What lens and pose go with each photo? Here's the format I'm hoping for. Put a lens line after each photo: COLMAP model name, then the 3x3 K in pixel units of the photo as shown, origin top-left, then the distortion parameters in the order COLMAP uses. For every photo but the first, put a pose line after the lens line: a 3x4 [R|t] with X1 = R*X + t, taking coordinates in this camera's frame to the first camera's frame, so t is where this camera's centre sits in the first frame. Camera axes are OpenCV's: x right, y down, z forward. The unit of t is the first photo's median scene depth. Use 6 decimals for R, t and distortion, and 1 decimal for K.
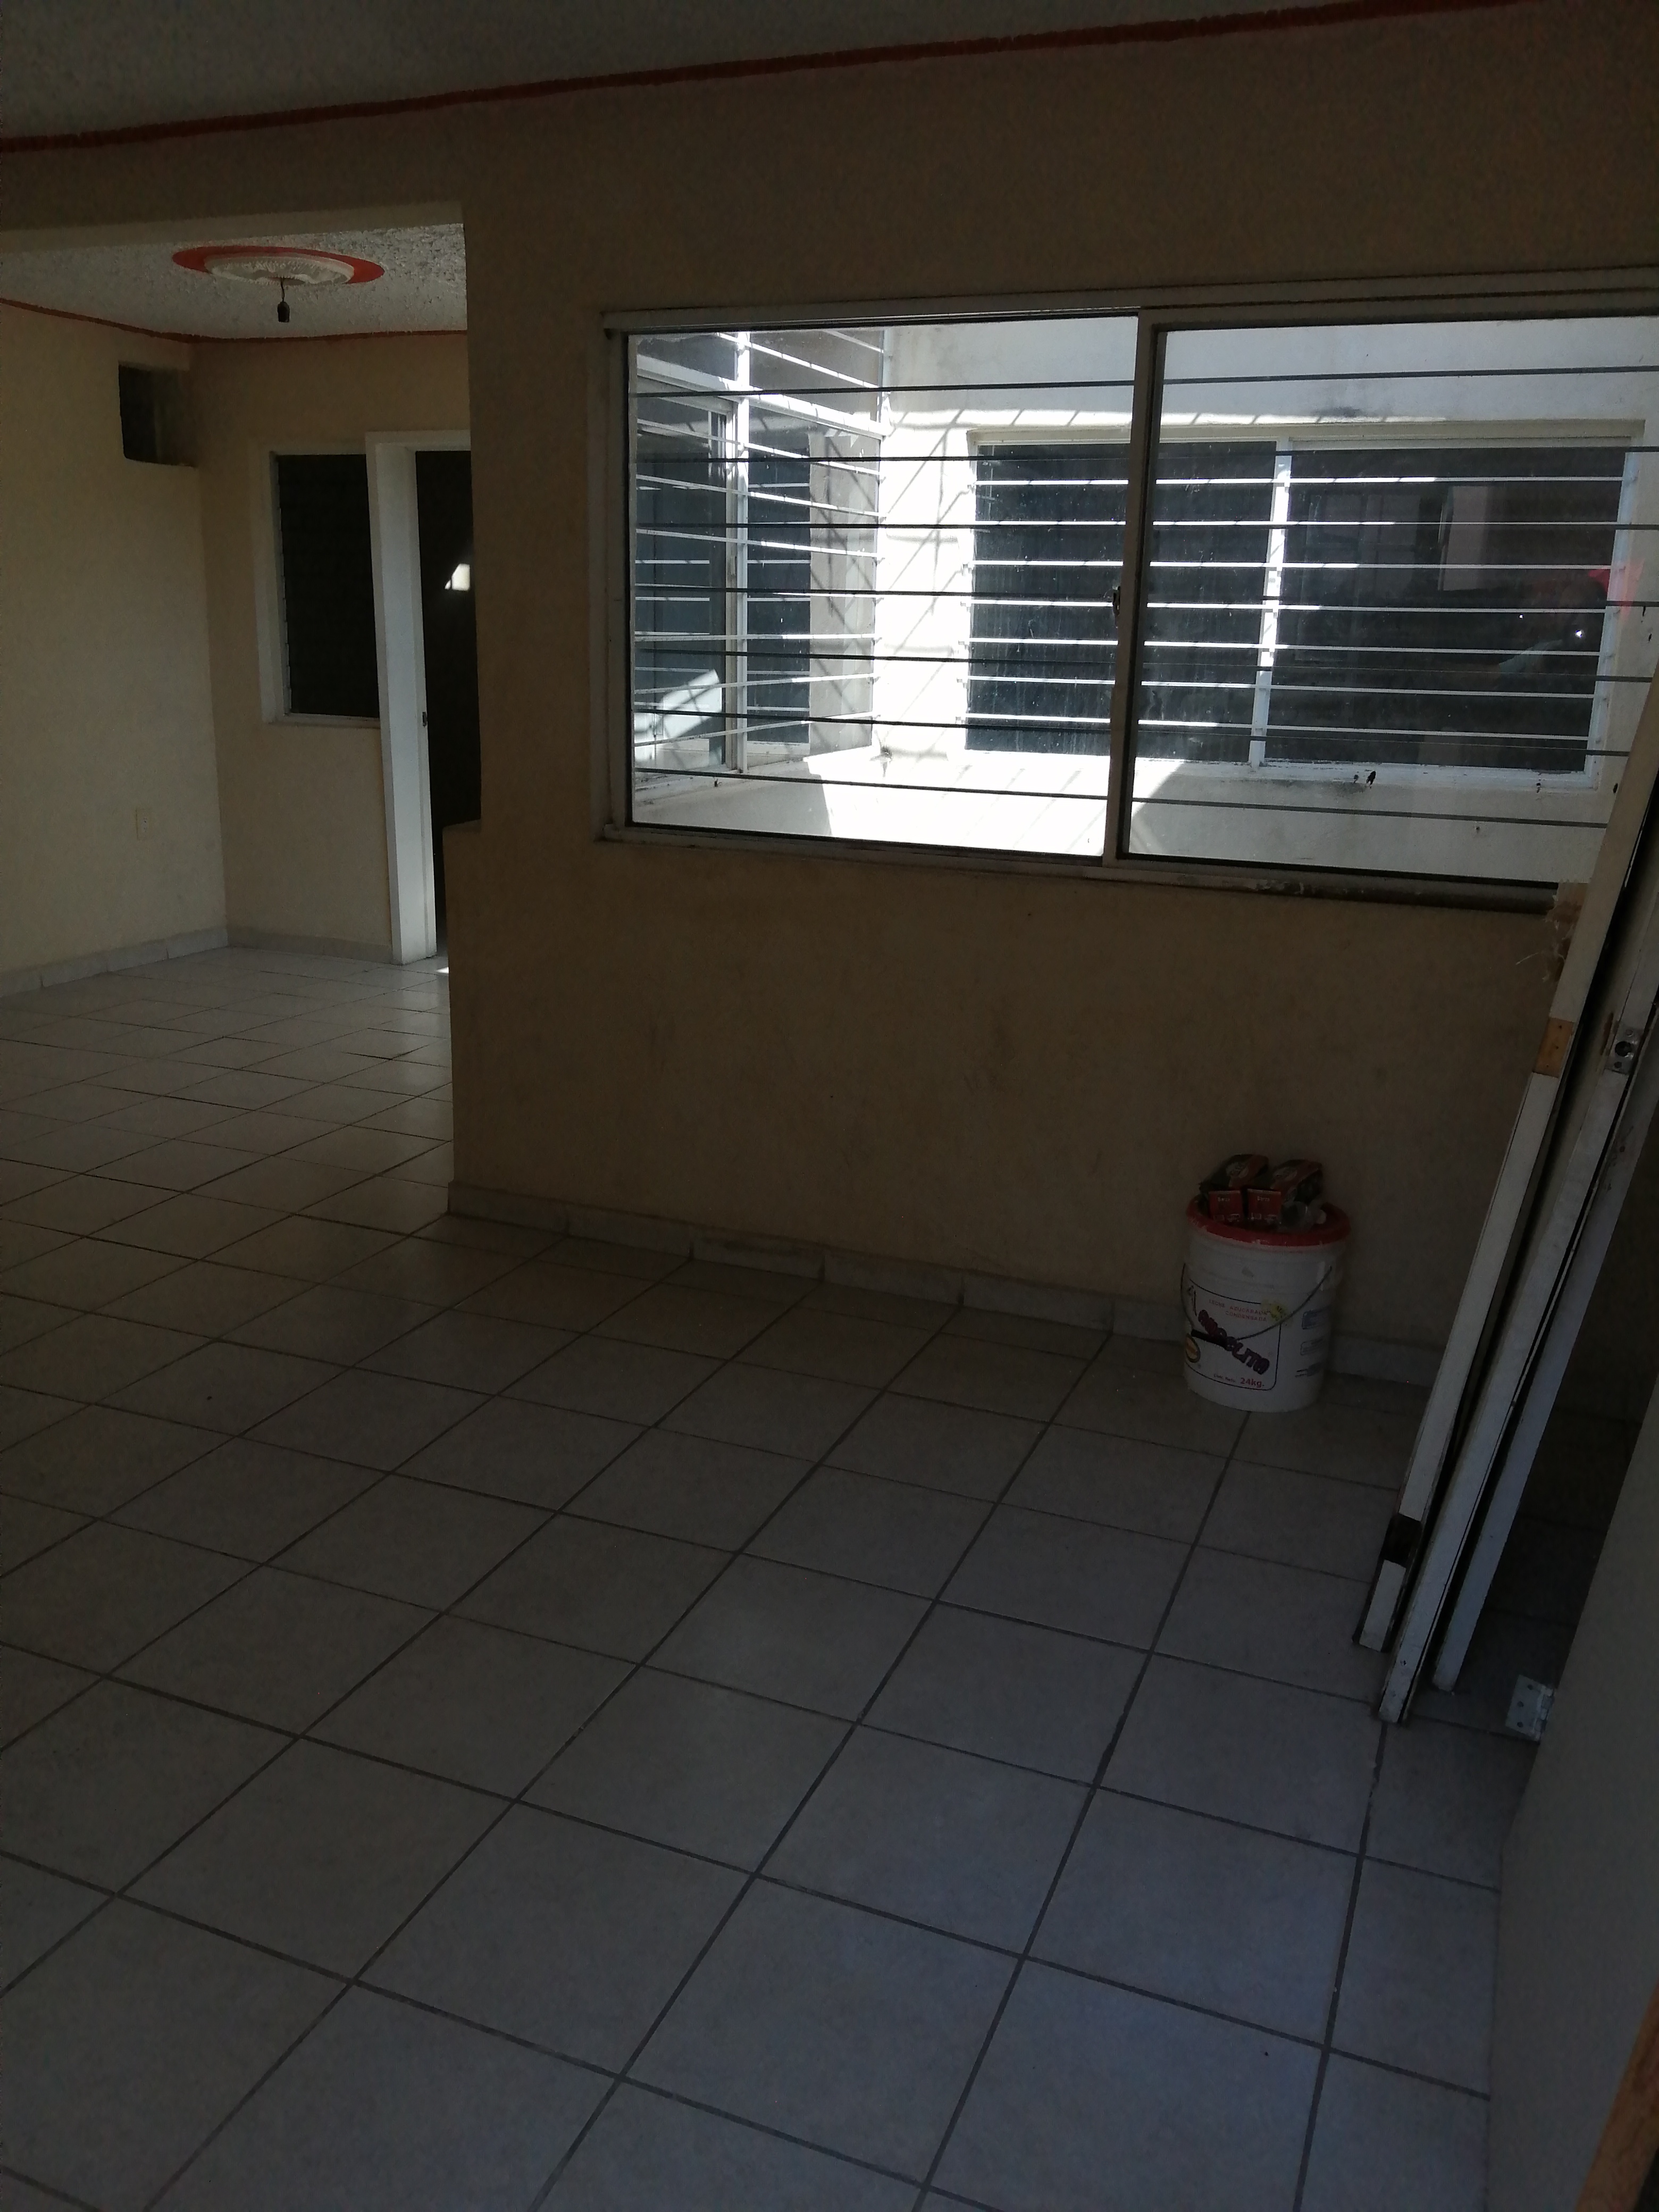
lens RADIAL K [[1758.4, 0, 829.5], [0, 1758.4, 1106.0], [0, 0, 1]] dist [0.007715, -0.020313]
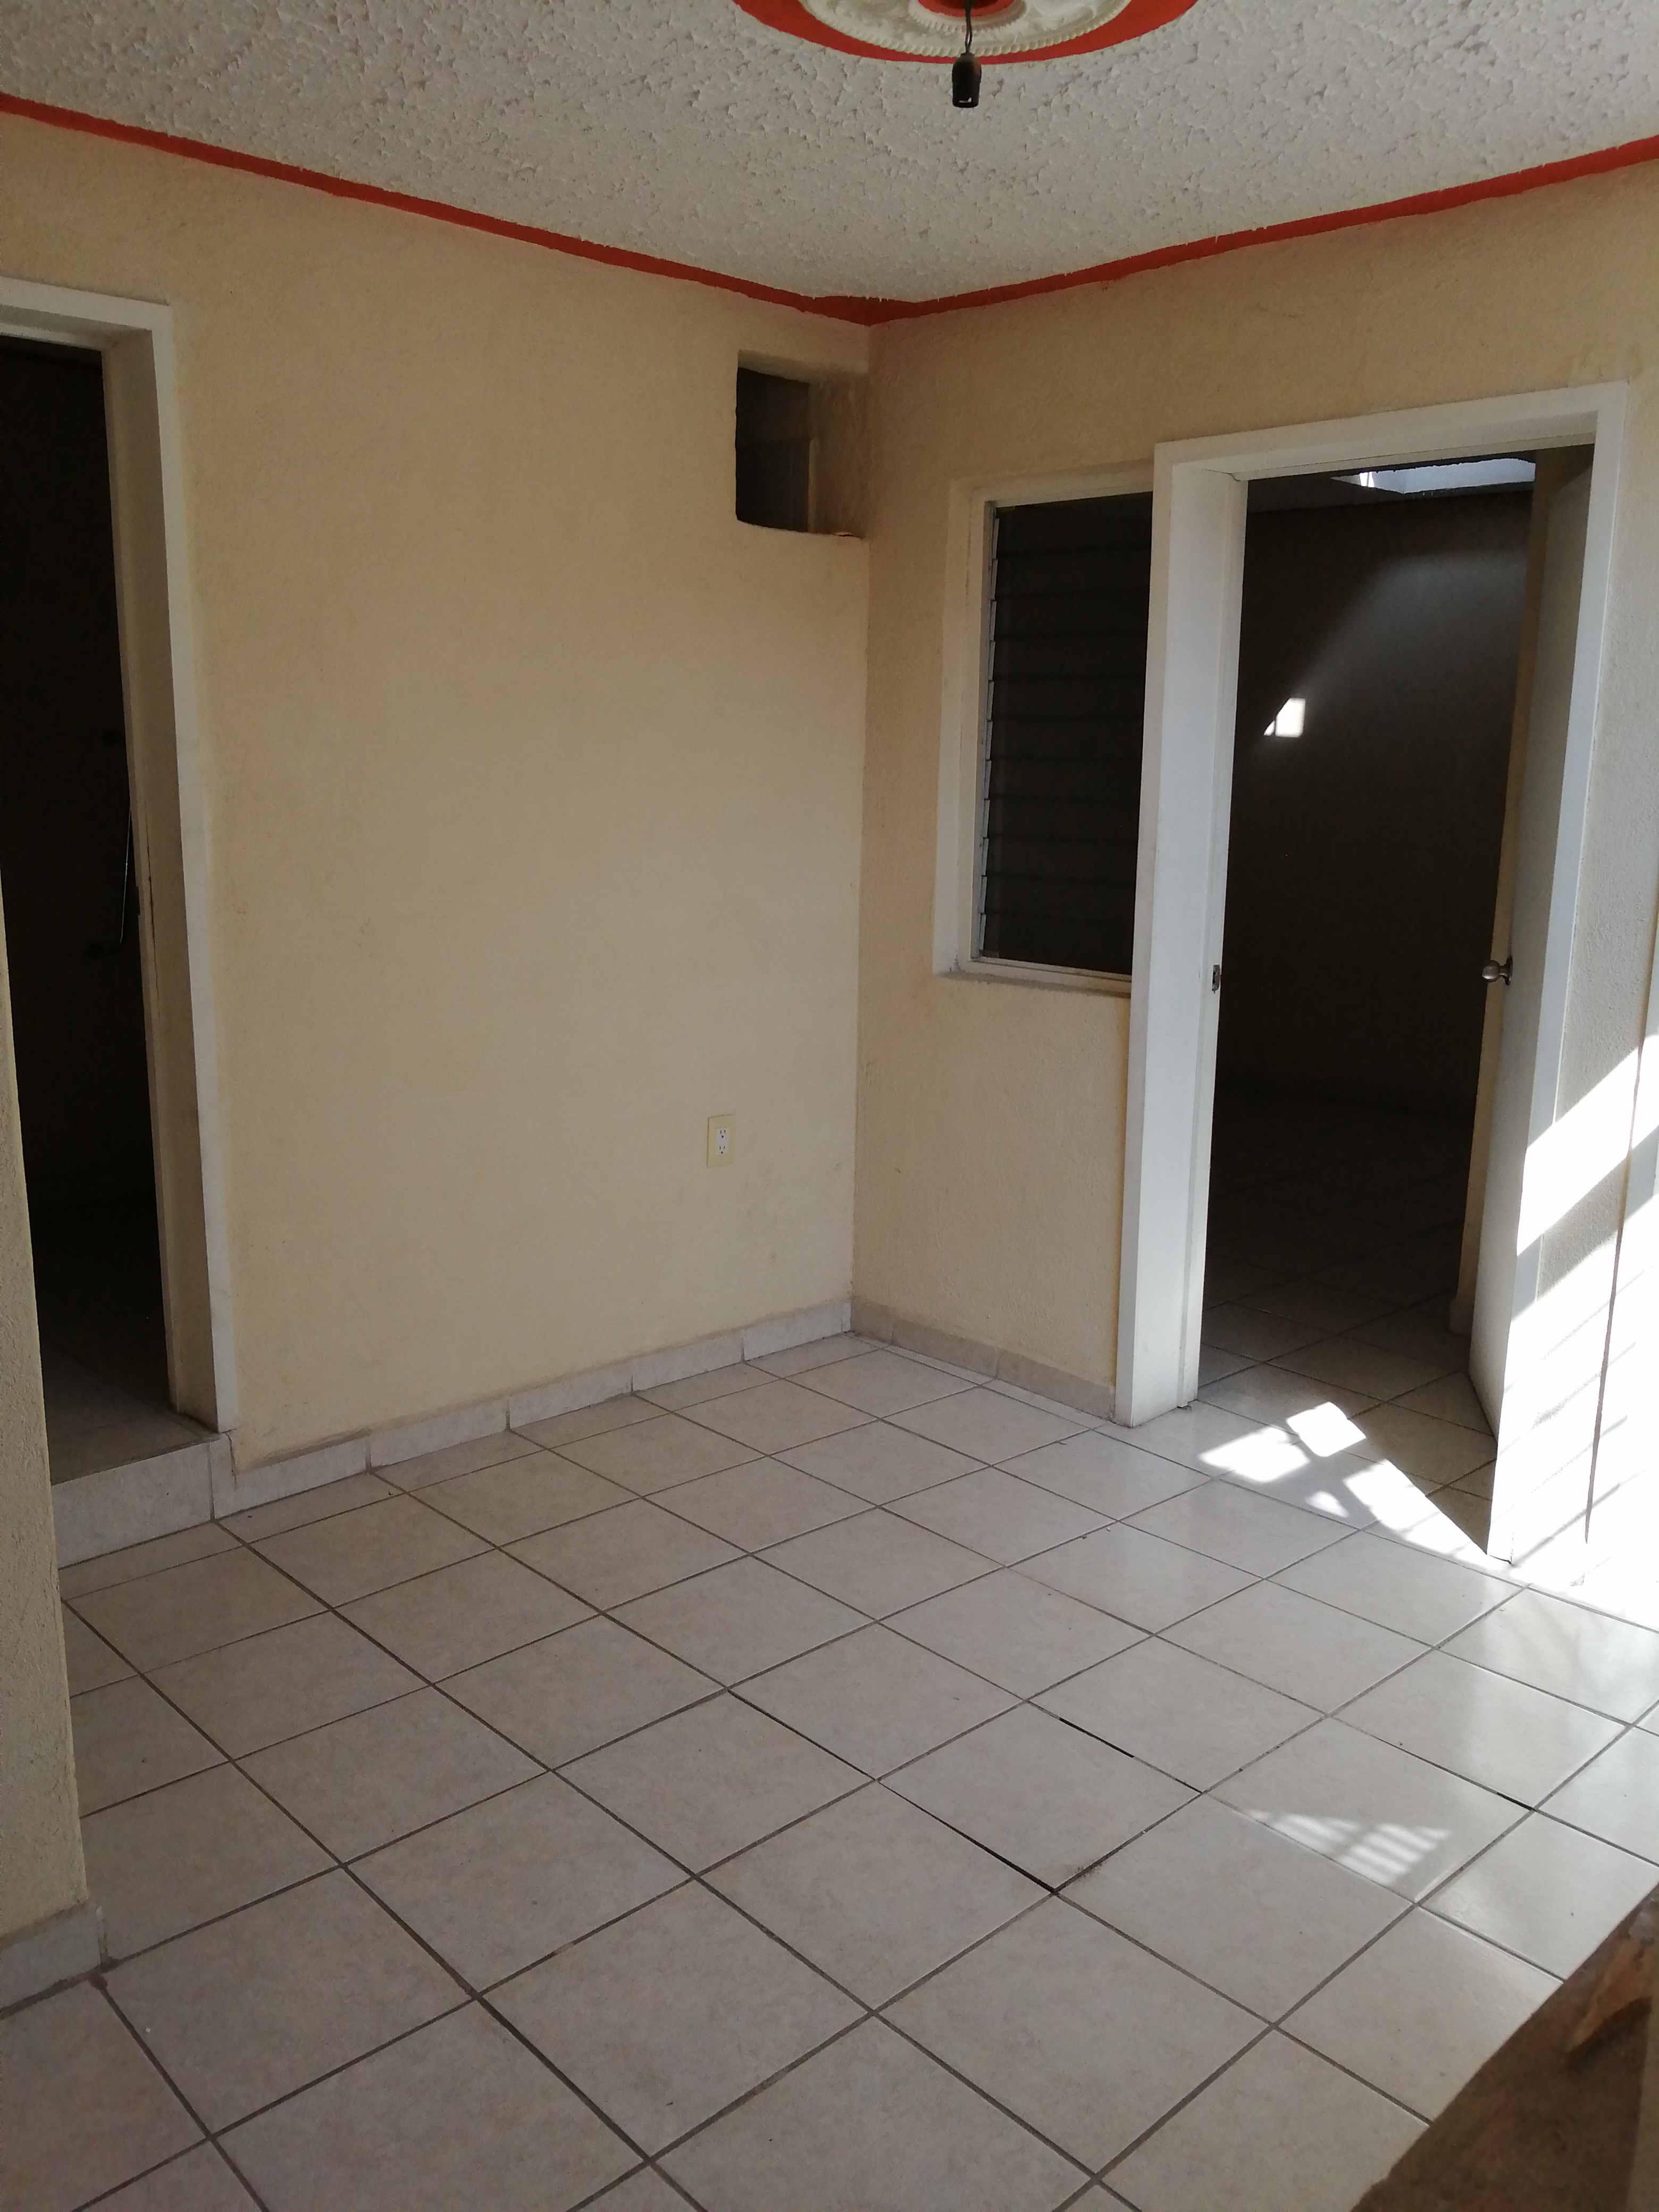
lens RADIAL K [[1758.4, 0, 829.5], [0, 1758.4, 1106.0], [0, 0, 1]] dist [0.007715, -0.020313]
pose [[0.907588, 0.076159, -0.412898, -0.110445], [-0.106977, 0.992900, -0.052005, -0.137694], [0.406006, 0.091370, 0.909291, 0.458284]]
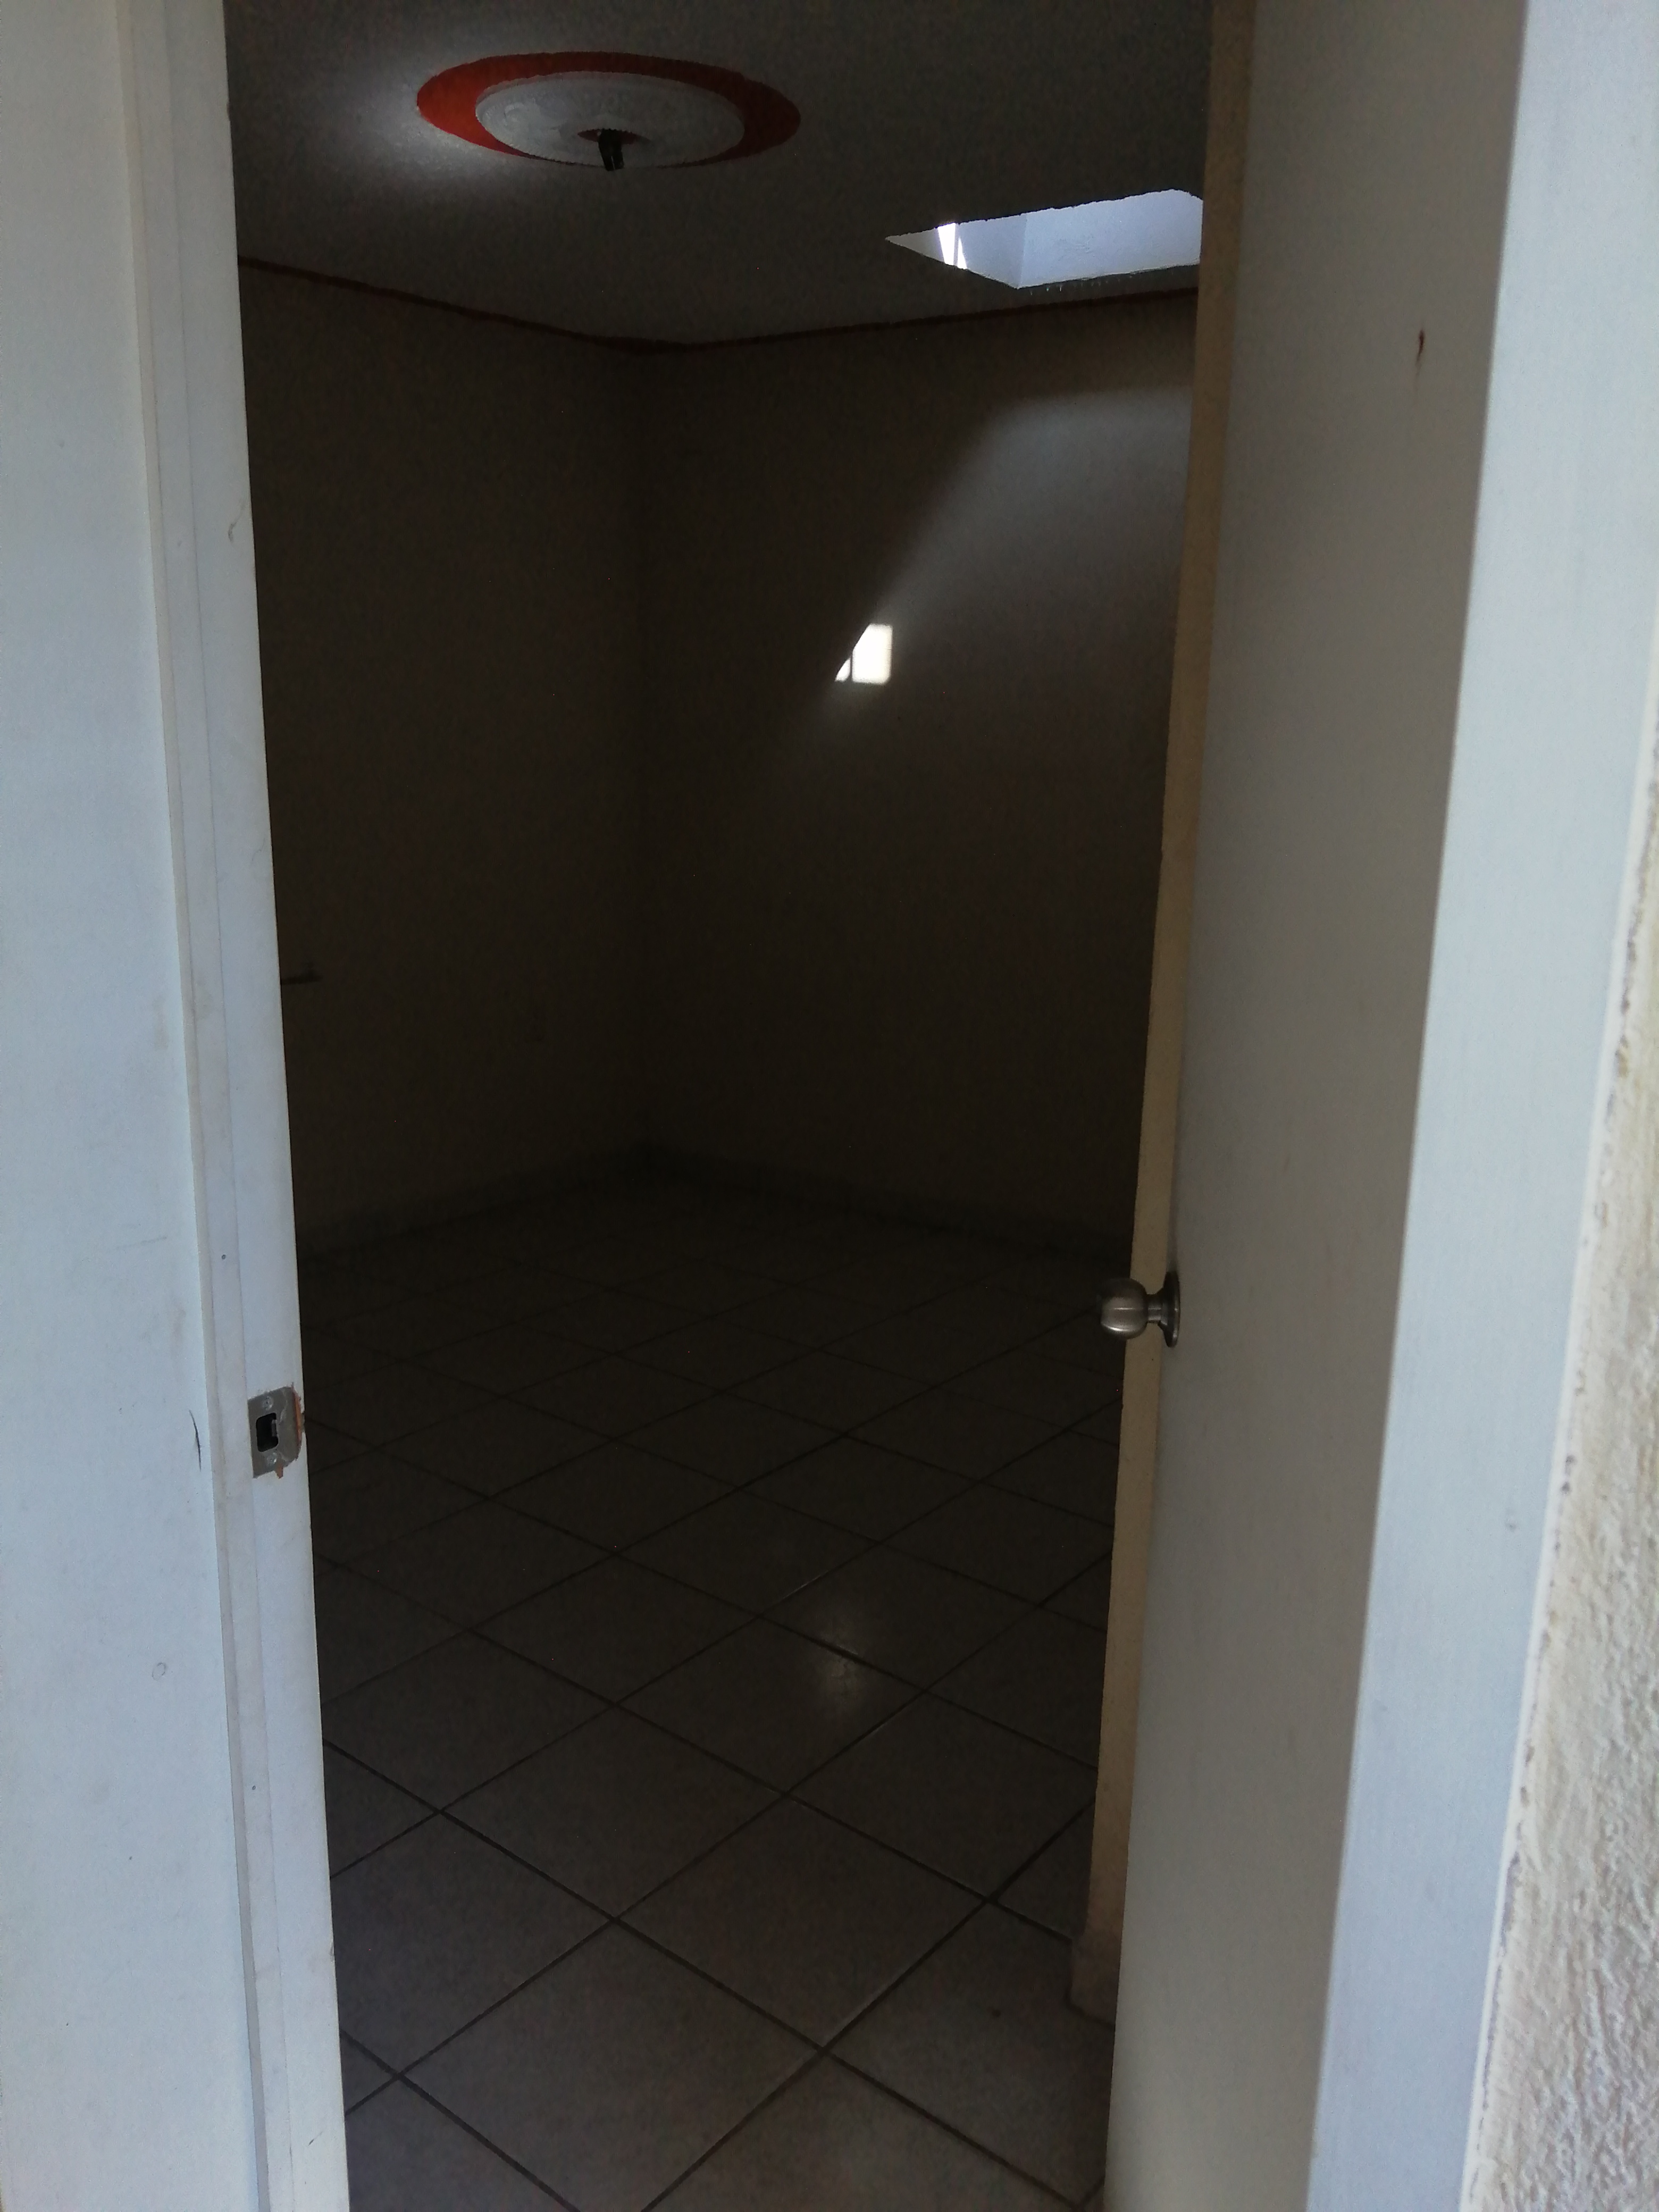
lens RADIAL K [[1758.4, 0, 829.5], [0, 1758.4, 1106.0], [0, 0, 1]] dist [0.007715, -0.020313]
pose [[0.961397, 0.060678, -0.268391, -0.129321], [-0.070658, 0.997117, -0.027674, -0.234362], [0.265938, 0.045569, 0.962913, 0.775941]]
